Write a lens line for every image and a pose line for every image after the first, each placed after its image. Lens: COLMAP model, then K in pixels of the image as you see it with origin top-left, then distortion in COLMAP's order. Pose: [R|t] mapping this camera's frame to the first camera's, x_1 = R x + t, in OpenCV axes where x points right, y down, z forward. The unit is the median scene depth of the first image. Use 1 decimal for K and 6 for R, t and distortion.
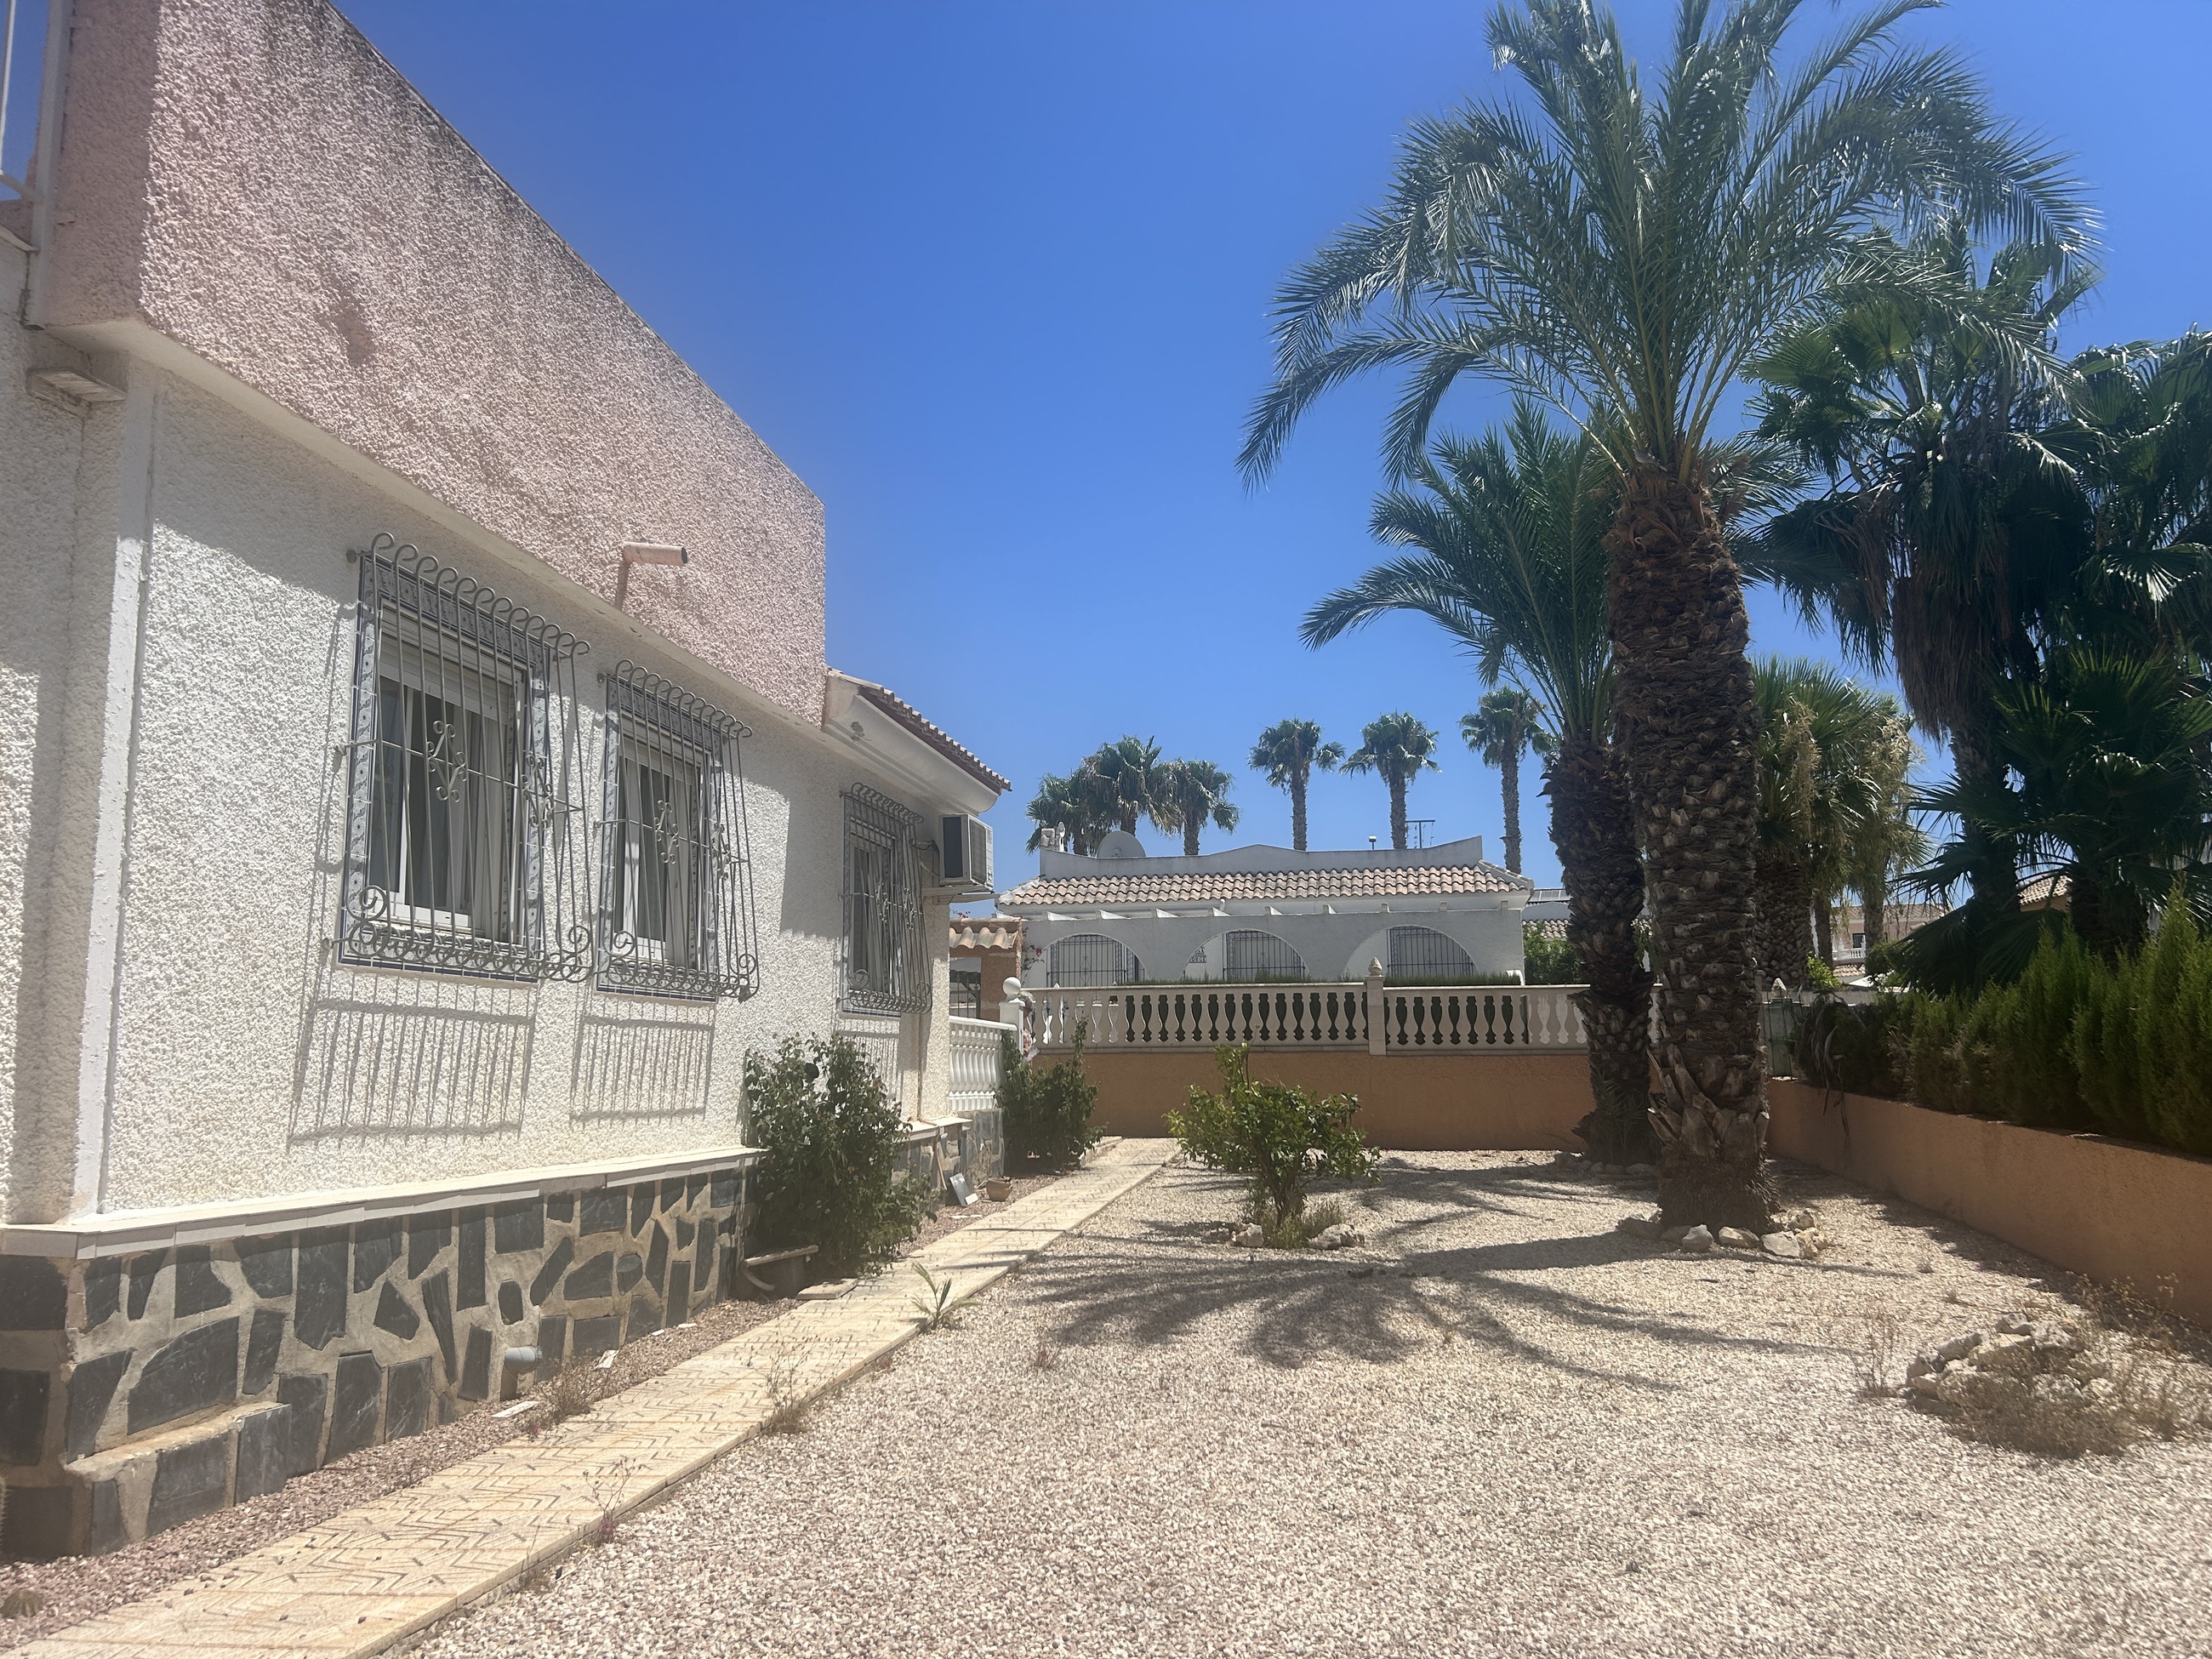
lens RADIAL K [[1681.4, 0, 1196.1], [0, 1681.4, 823.7], [0, 0, 1]] dist [0.028209, -0.061423]
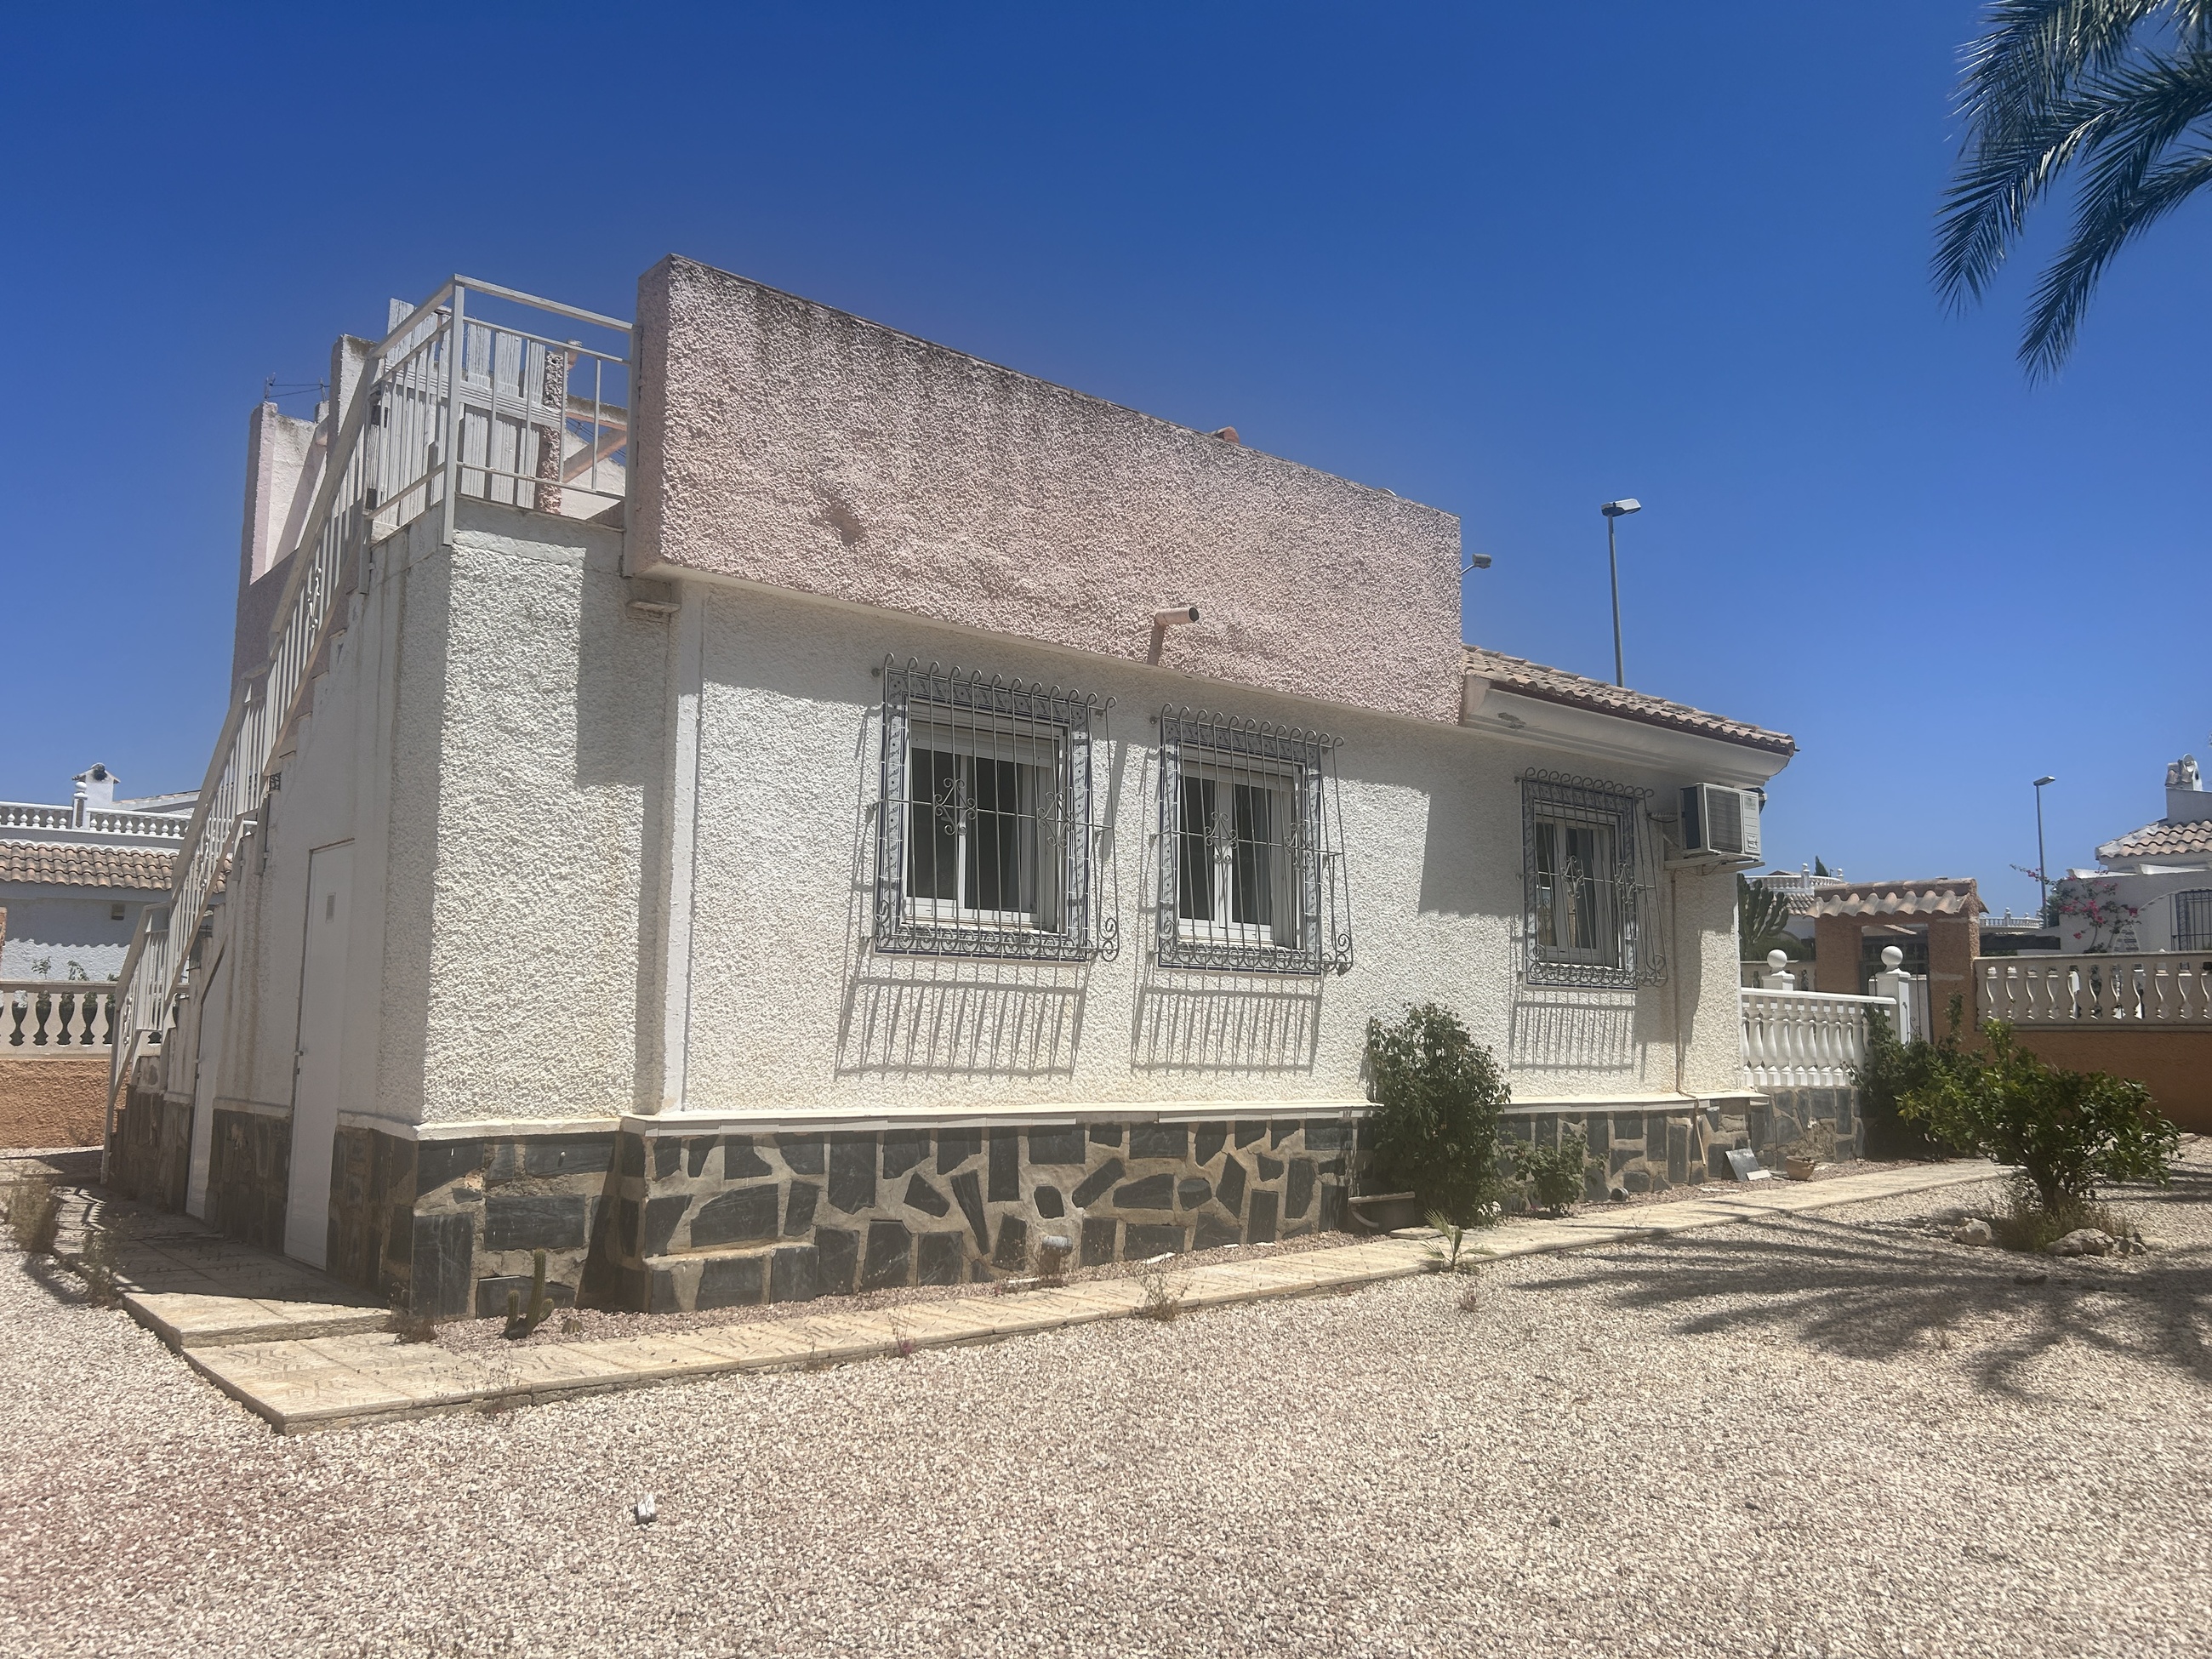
lens RADIAL K [[1681.4, 0, 1102.8], [0, 1681.4, 813.4], [0, 0, 1]] dist [0.028209, -0.061423]
pose [[0.730759, -0.074576, -0.678550, 0.592606], [0.081728, 0.996423, -0.021496, 0.009053], [0.677725, -0.039748, 0.734240, 0.063234]]
